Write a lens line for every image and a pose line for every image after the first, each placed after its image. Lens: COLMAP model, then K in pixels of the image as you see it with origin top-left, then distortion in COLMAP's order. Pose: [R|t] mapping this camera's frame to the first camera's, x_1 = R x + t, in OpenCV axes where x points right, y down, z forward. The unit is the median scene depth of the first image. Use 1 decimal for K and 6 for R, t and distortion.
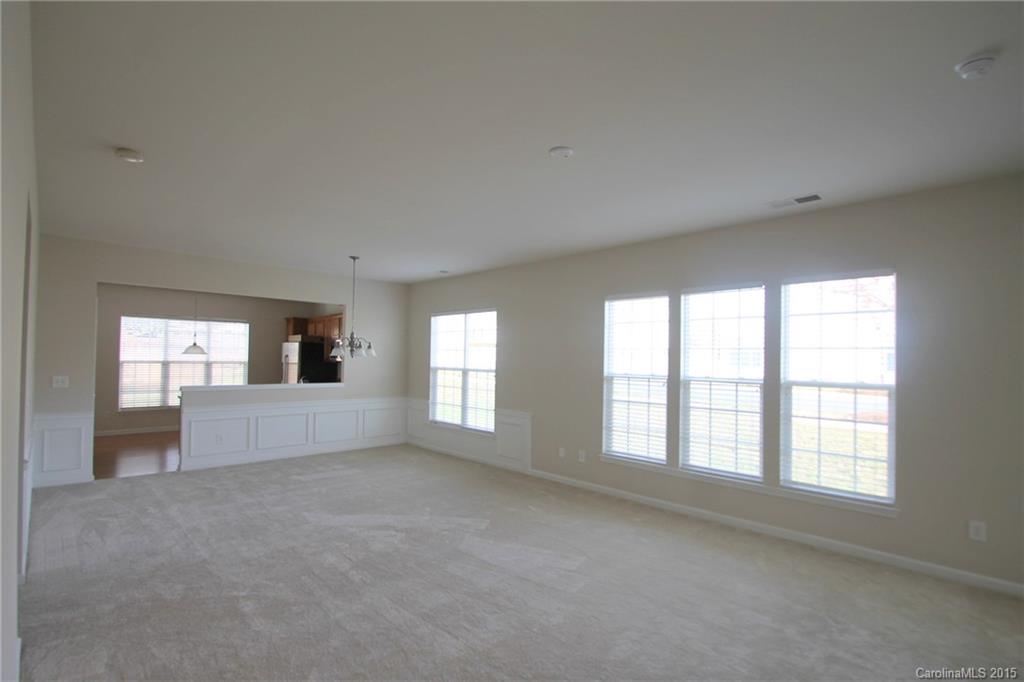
lens RADIAL K [[495.6, 0, 511.6], [0, 495.6, 339.0], [0, 0, 1]] dist [-0.013536, -0.000439]
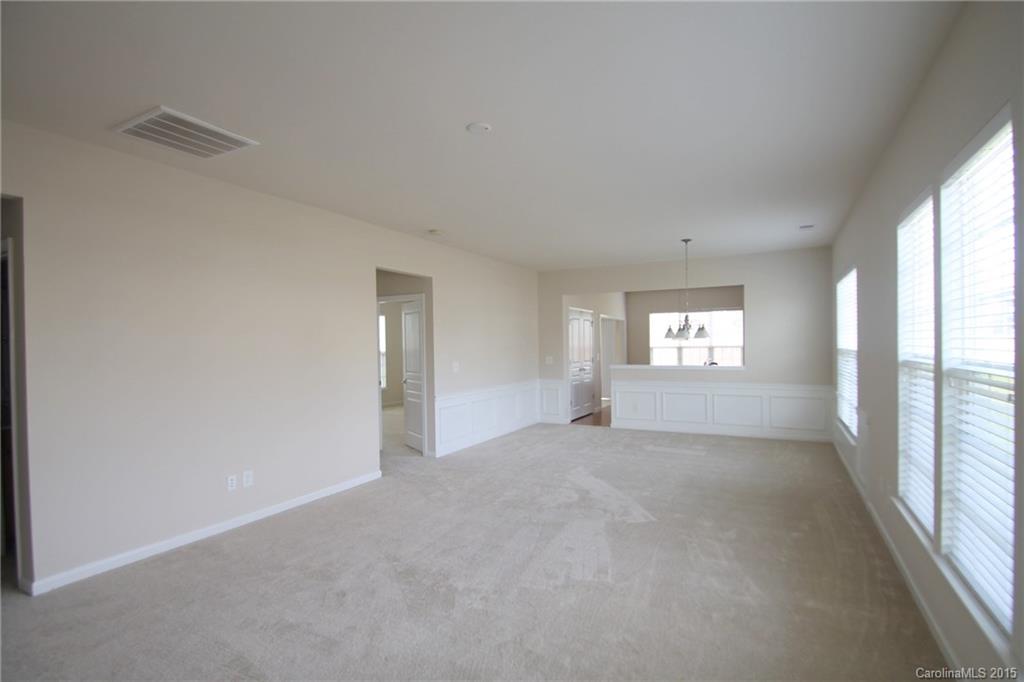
lens RADIAL K [[471.2, 0, 512.6], [0, 471.2, 345.9], [0, 0, 1]] dist [-0.002932, -0.000233]
pose [[0.306110, -0.014561, -0.951885, 0.553929], [0.056463, 0.998401, 0.002885, 0.030851], [0.950320, -0.054629, 0.306443, 0.417357]]
